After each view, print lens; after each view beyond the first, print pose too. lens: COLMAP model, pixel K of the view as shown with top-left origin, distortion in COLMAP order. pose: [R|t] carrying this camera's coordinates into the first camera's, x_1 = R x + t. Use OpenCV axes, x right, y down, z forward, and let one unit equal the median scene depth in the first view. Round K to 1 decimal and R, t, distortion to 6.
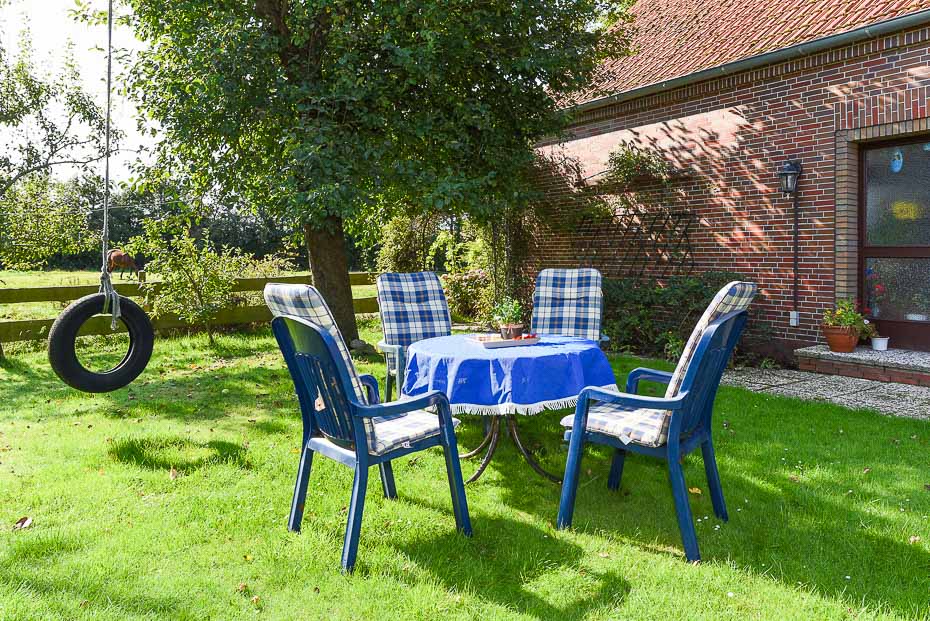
lens RADIAL K [[647.9, 0, 465.6], [0, 647.9, 307.8], [0, 0, 1]] dist [-0.003135, -0.000244]
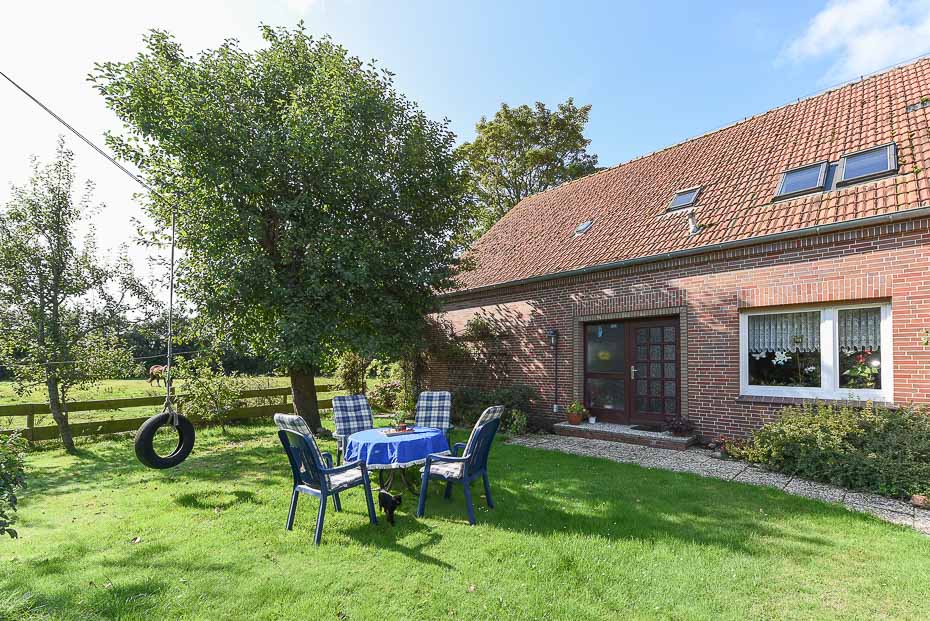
lens RADIAL K [[395.9, 0, 501.5], [0, 395.9, 378.3], [0, 0, 1]] dist [0.000745, -0.001695]
pose [[0.965132, -0.003129, 0.261746, 0.037573], [0.014441, 0.999042, -0.041305, -0.048480], [-0.261366, 0.043644, 0.964252, -0.247551]]
